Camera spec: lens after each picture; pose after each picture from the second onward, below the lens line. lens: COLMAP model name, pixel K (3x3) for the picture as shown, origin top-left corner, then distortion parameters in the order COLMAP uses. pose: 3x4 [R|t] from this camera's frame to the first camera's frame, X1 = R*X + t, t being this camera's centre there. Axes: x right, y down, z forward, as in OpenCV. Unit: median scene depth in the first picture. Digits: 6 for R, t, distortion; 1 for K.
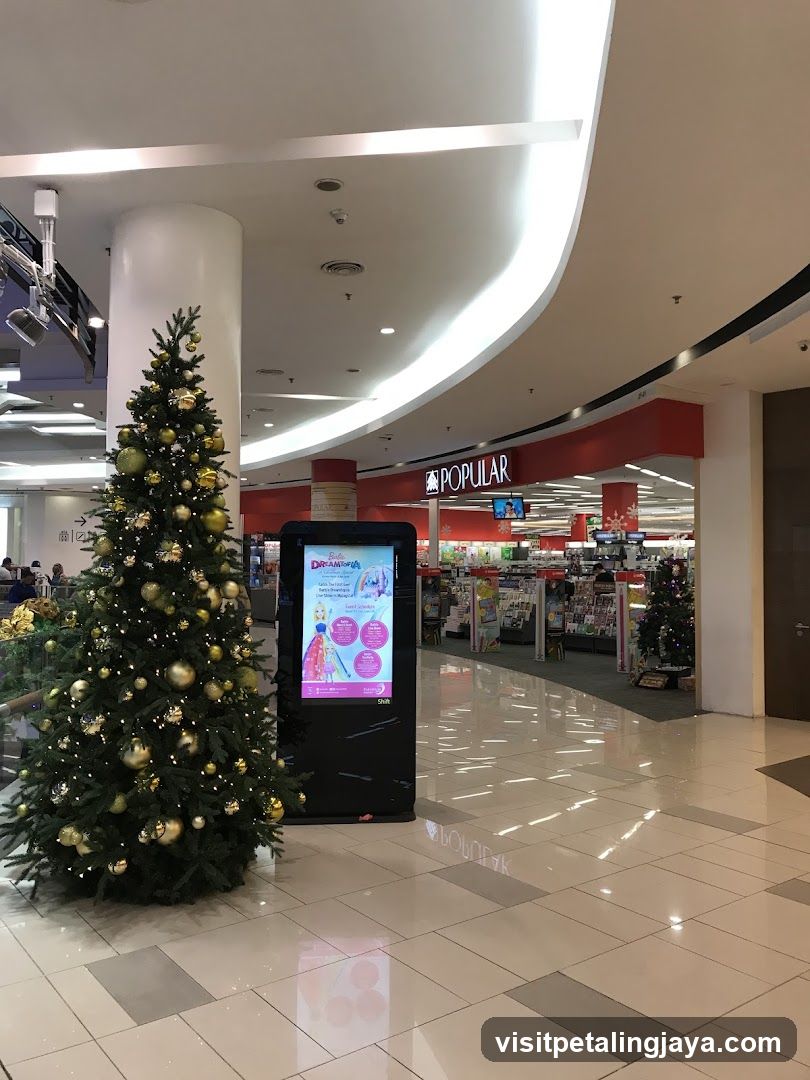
lens RADIAL K [[896.9, 0, 405.0], [0, 896.9, 540.0], [0, 0, 1]] dist [-0.000548, -0.000055]
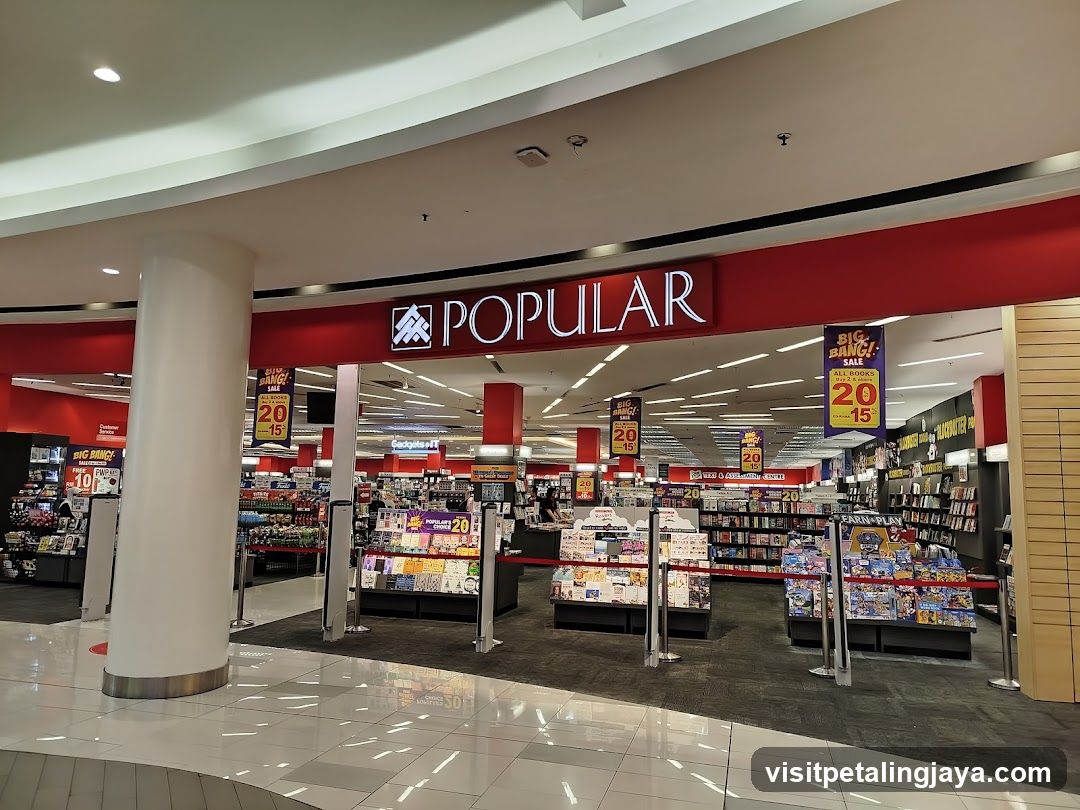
lens RADIAL K [[749.9, 0, 540.0], [0, 749.9, 405.0], [0, 0, 1]] dist [-0.001290, -0.000202]
pose [[0.803655, 0.075329, 0.590309, -0.177364], [-0.032355, 0.996020, -0.083054, 0.014548], [-0.594215, 0.047647, 0.802893, 0.674111]]
